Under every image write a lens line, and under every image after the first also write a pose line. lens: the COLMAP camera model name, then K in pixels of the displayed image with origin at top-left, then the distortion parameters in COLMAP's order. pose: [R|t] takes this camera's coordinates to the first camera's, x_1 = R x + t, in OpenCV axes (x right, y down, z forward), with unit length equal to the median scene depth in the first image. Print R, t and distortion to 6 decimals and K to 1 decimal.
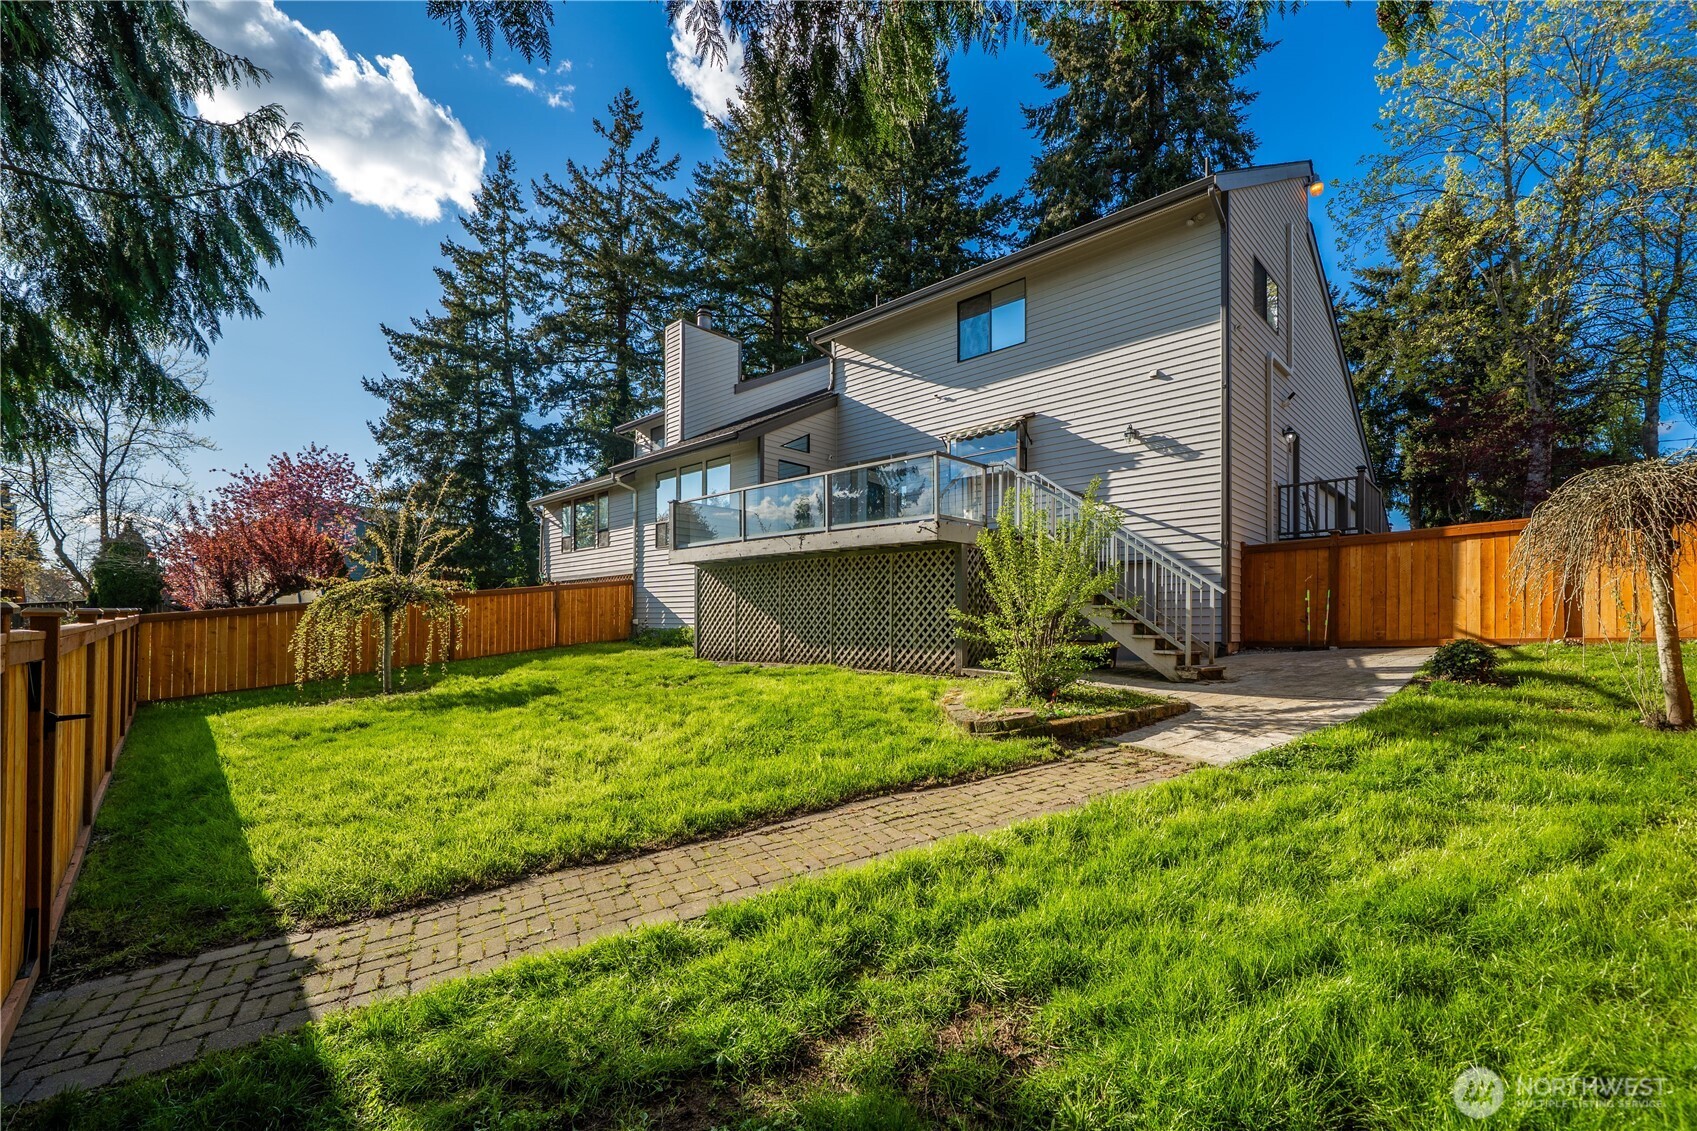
lens RADIAL K [[759.1, 0, 848.5], [0, 759.1, 565.5], [0, 0, 1]] dist [0.000019, 0.000147]
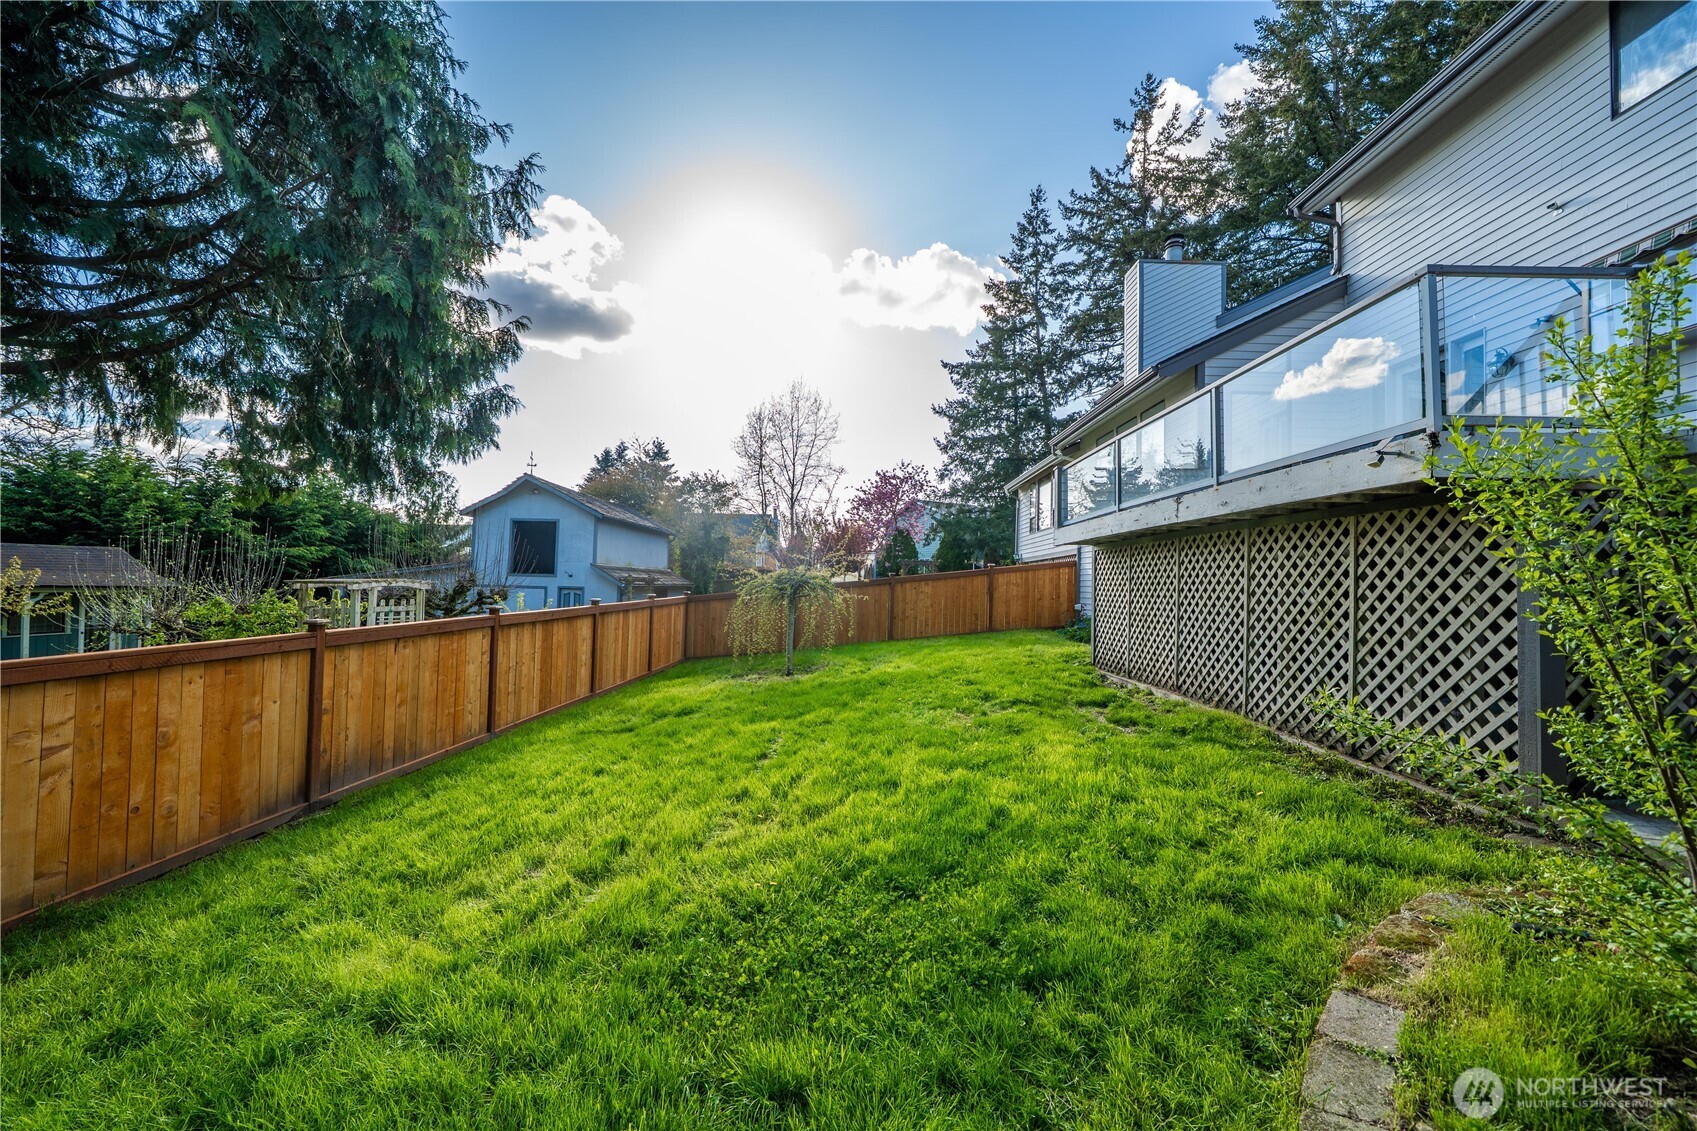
lens RADIAL K [[631.3, 0, 841.4], [0, 631.3, 544.0], [0, 0, 1]] dist [-0.000746, 0.000133]
pose [[0.677265, -0.039682, -0.734669, 0.037268], [0.044922, 0.998912, -0.012542, -0.002083], [0.734367, -0.024509, 0.678310, 0.131666]]
